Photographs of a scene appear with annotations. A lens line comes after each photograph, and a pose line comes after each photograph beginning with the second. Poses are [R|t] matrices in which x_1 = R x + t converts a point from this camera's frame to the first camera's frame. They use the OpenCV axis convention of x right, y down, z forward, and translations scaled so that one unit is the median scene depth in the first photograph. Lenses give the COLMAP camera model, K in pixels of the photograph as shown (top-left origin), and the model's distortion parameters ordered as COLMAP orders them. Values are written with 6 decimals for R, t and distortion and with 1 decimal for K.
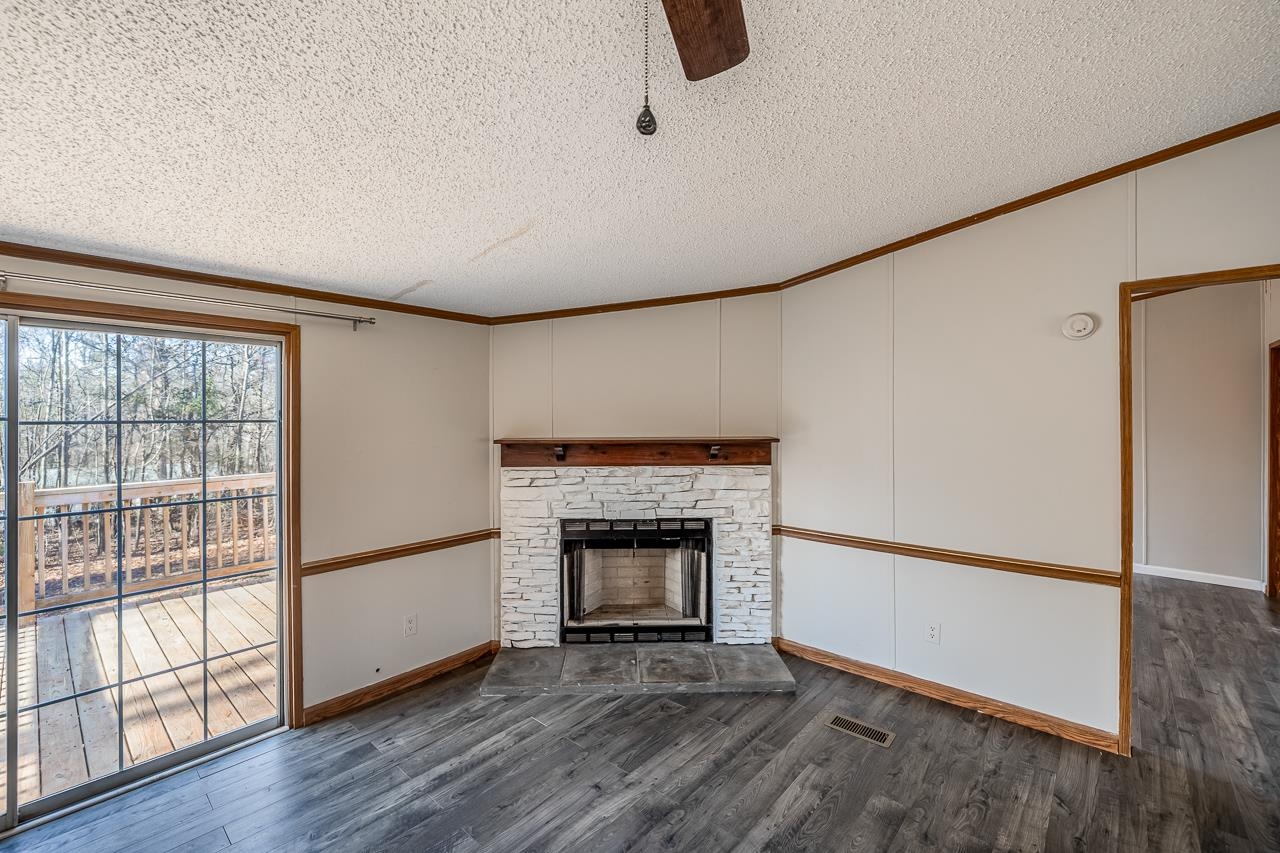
lens RADIAL K [[537.7, 0, 627.1], [0, 537.7, 415.6], [0, 0, 1]] dist [0.000721, -0.000015]
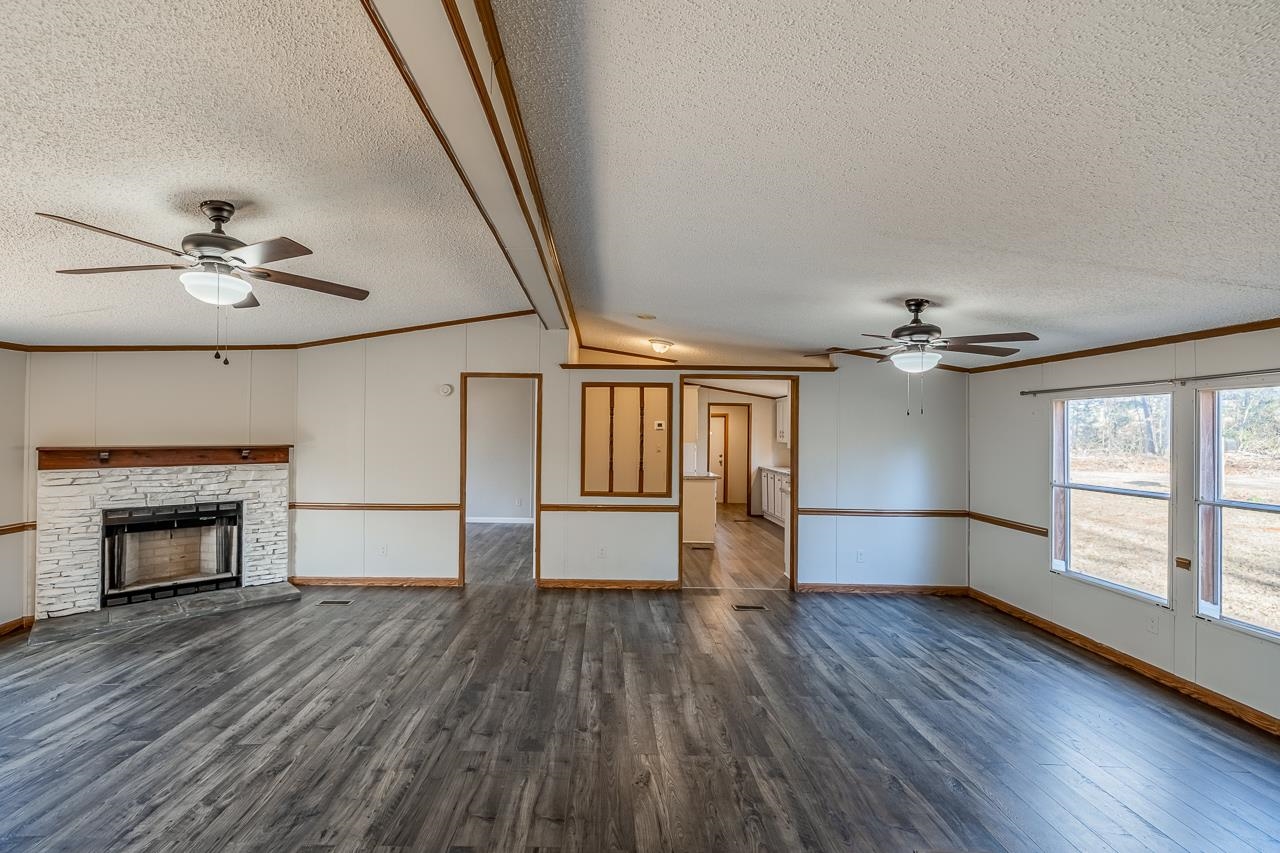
lens RADIAL K [[557.7, 0, 599.9], [0, 557.7, 429.0], [0, 0, 1]] dist [-0.001154, -0.000372]
pose [[0.748551, 0.013521, 0.662940, -0.119941], [-0.010034, 0.999909, -0.009063, 0.002086], [-0.663002, 0.000132, 0.748618, -0.766039]]
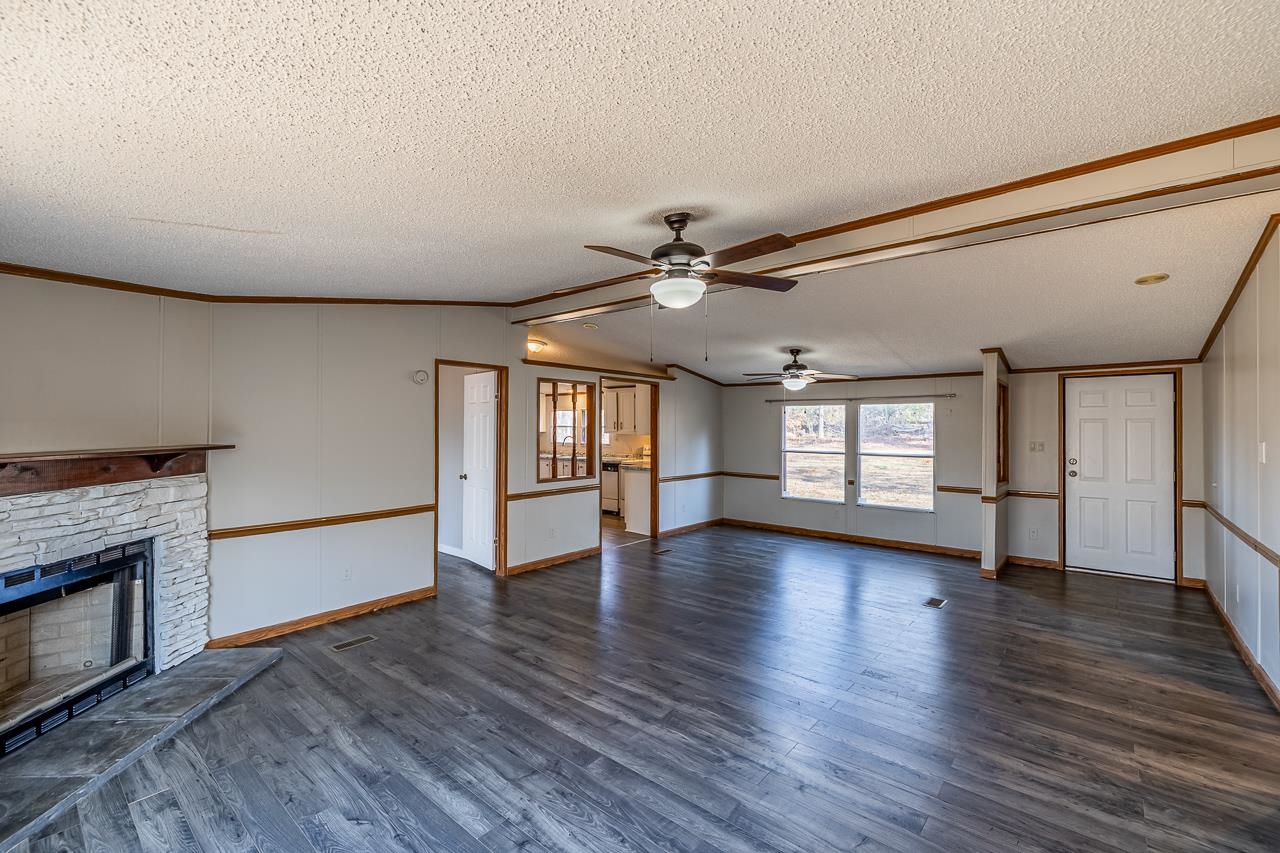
lens RADIAL K [[543.6, 0, 640.0], [0, 543.6, 426.5], [0, 0, 1]] dist [-0.000749, -0.000012]
pose [[-0.039257, 0.001481, 0.999228, -0.791788], [-0.000899, 0.999998, -0.001518, 0.007026], [-0.999229, -0.000957, -0.039256, 0.225500]]
